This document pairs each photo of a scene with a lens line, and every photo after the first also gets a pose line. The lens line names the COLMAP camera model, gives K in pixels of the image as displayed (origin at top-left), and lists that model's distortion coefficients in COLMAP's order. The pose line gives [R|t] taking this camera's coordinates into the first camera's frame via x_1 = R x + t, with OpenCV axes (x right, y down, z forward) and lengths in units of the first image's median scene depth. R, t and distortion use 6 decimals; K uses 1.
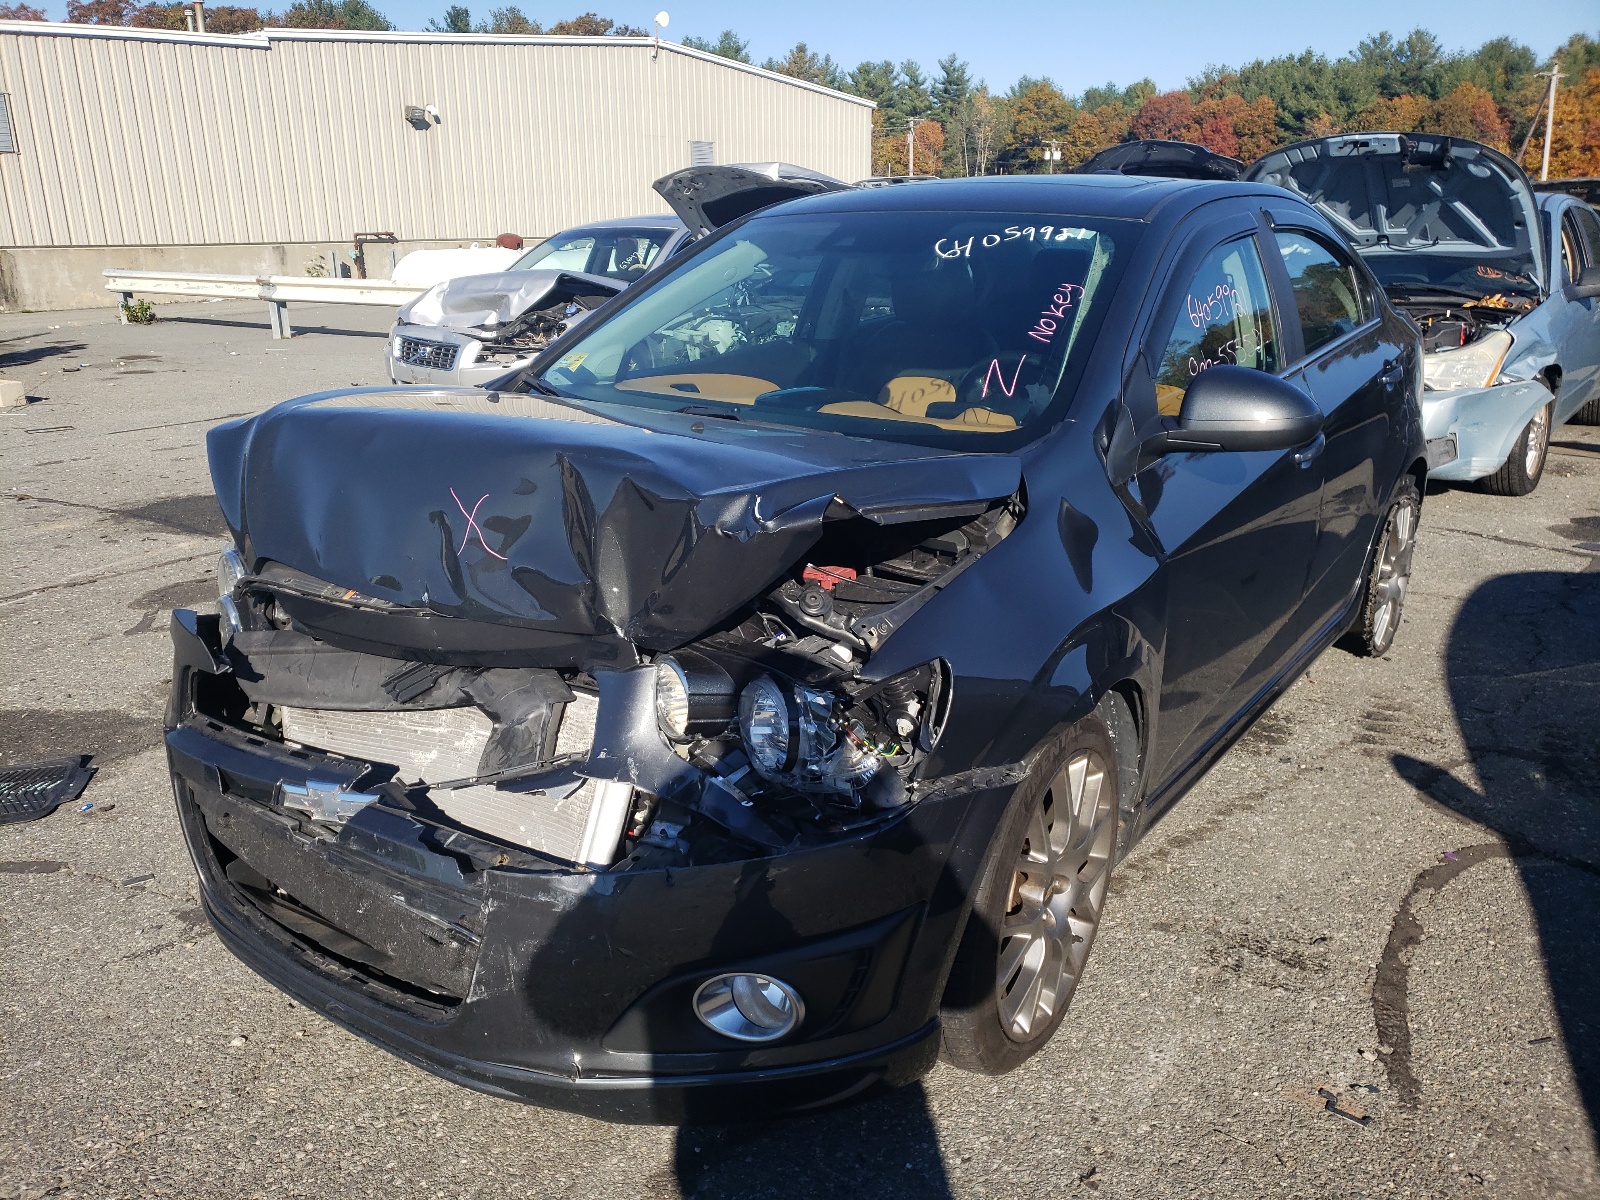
lens RADIAL K [[1206.9, 0, 763.3], [0, 1206.9, 599.8], [0, 0, 1]] dist [0.061149, -0.034010]
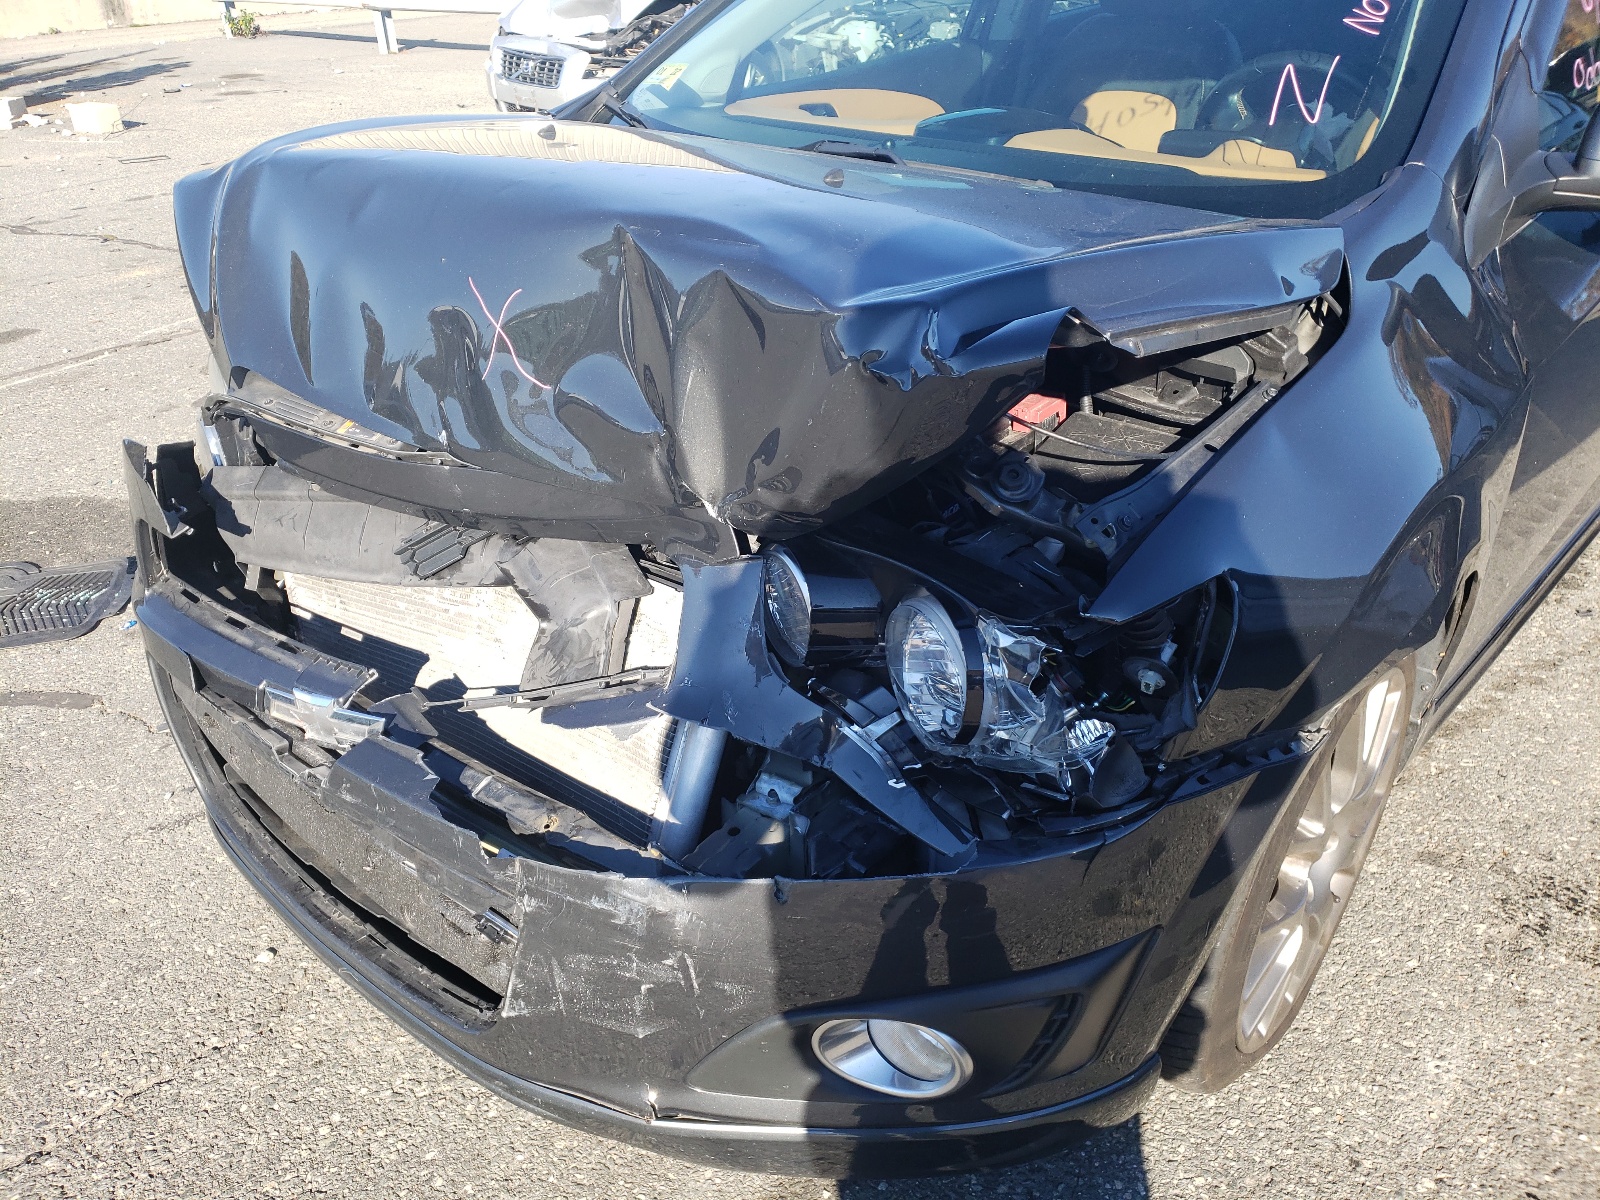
lens RADIAL K [[1206.9, 0, 763.3], [0, 1206.9, 599.8], [0, 0, 1]] dist [0.061149, -0.034010]
pose [[0.994372, 0.032586, -0.100808, -0.018758], [-0.010669, 0.977488, 0.210723, -0.056867], [0.105405, -0.208462, 0.972334, 0.297835]]
